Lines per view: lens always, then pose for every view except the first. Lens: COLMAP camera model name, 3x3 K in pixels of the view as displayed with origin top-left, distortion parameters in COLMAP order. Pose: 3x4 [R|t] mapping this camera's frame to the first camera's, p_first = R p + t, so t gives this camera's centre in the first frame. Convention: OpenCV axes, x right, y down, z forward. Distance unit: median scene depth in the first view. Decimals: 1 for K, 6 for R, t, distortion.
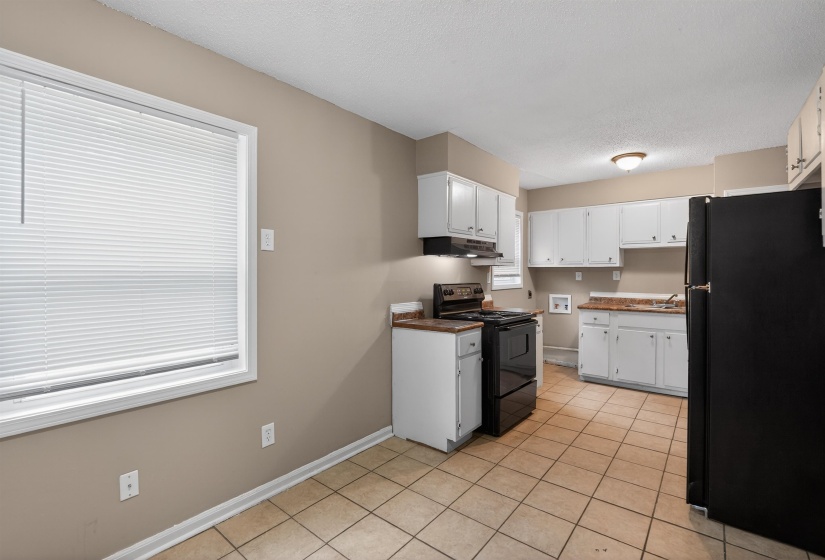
lens RADIAL K [[375.0, 0, 410.1], [0, 375.0, 276.2], [0, 0, 1]] dist [-0.014623, 0.001059]
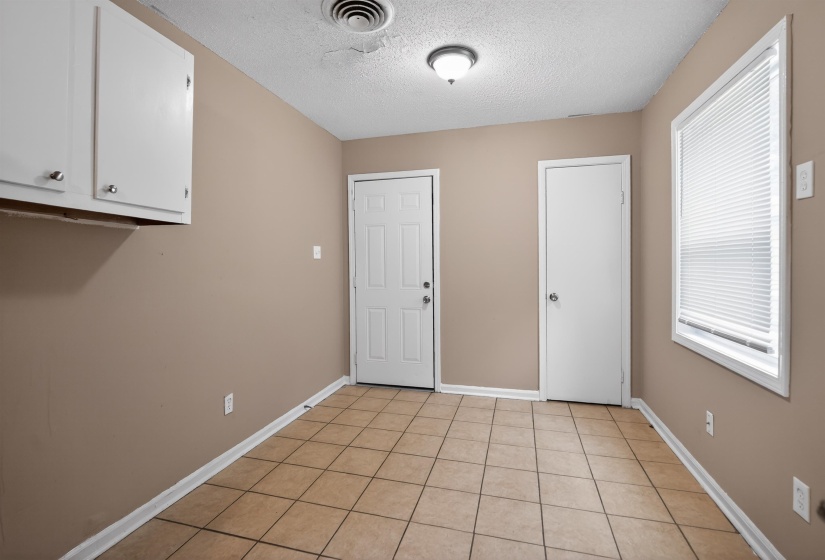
lens RADIAL K [[375.0, 0, 410.1], [0, 375.0, 276.2], [0, 0, 1]] dist [-0.014623, 0.001059]
pose [[-0.920396, 0.021658, -0.390388, 0.256171], [0.004684, 0.999004, 0.044378, 0.017287], [0.390960, 0.039017, -0.919580, 0.752807]]
